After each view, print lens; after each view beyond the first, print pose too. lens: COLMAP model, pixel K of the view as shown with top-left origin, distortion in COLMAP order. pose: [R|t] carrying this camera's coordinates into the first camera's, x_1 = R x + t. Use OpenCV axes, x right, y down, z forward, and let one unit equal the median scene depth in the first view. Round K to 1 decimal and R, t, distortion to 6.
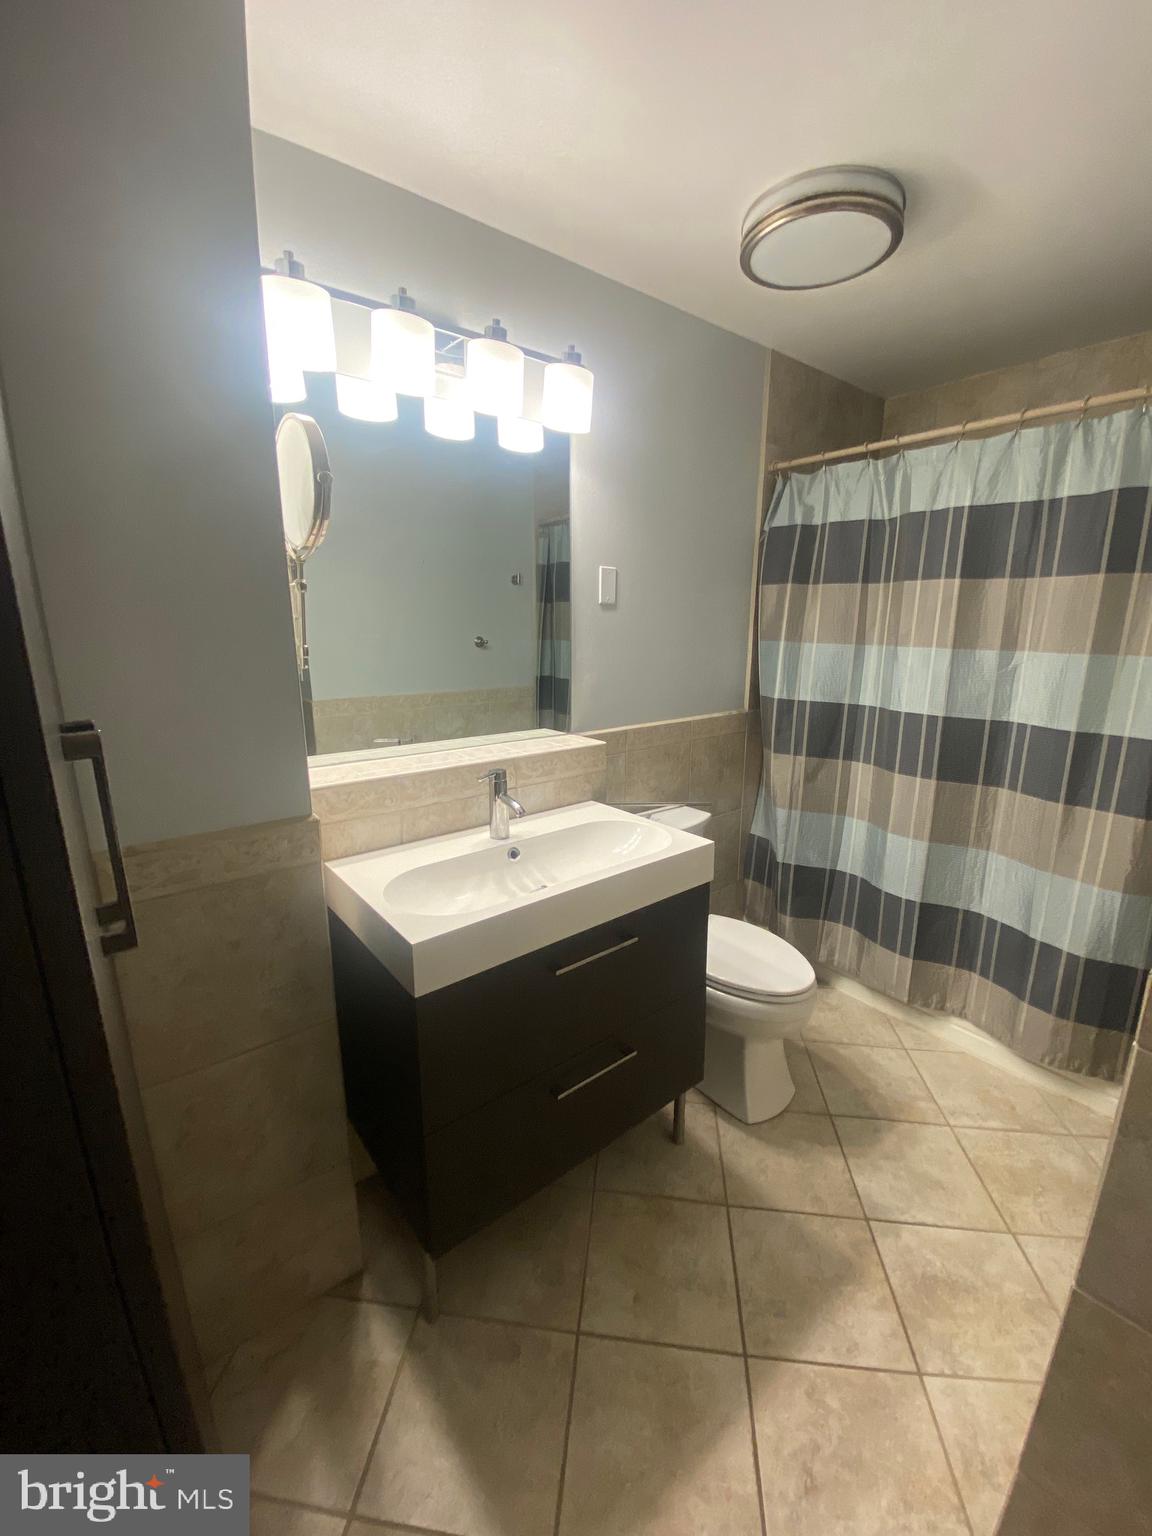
lens RADIAL K [[613.0, 0, 576.0], [0, 613.0, 768.0], [0, 0, 1]] dist [0.028842, -0.024668]
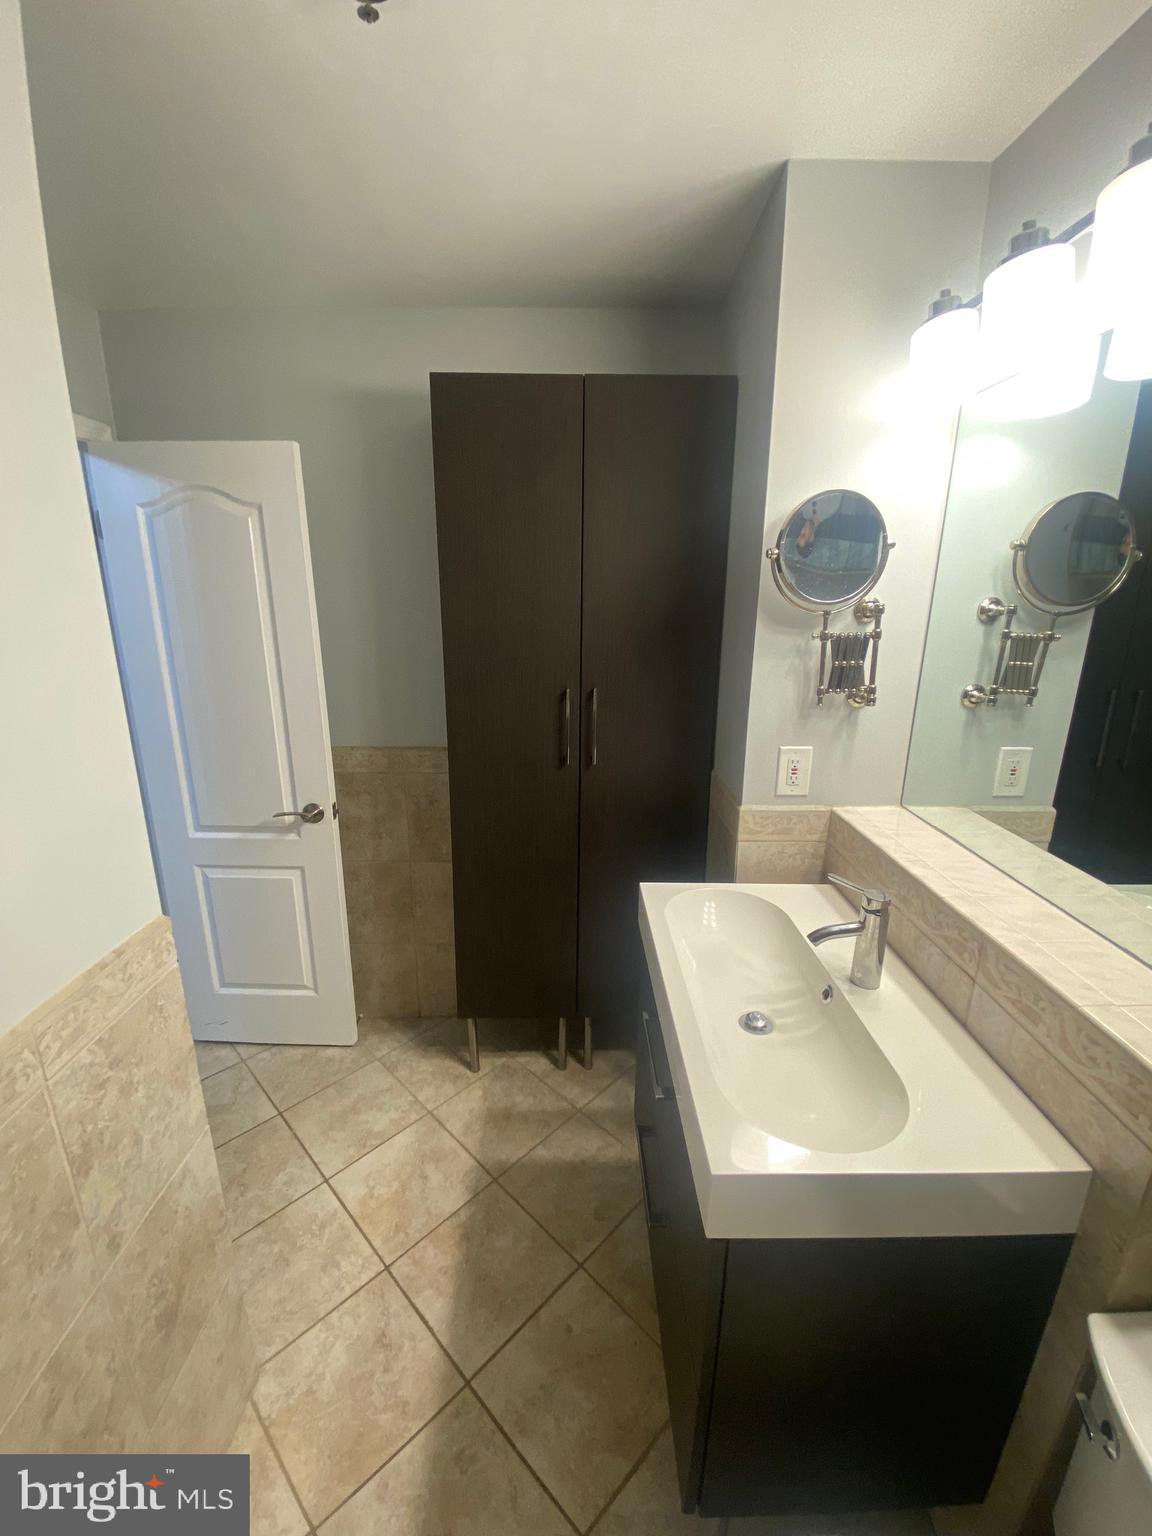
lens RADIAL K [[613.0, 0, 576.0], [0, 613.0, 768.0], [0, 0, 1]] dist [0.028842, -0.024668]
pose [[-0.615004, 0.205974, -0.761147, 0.740234], [-0.180960, 0.902650, 0.390481, -0.426839], [0.767478, 0.377885, -0.517861, 1.286400]]
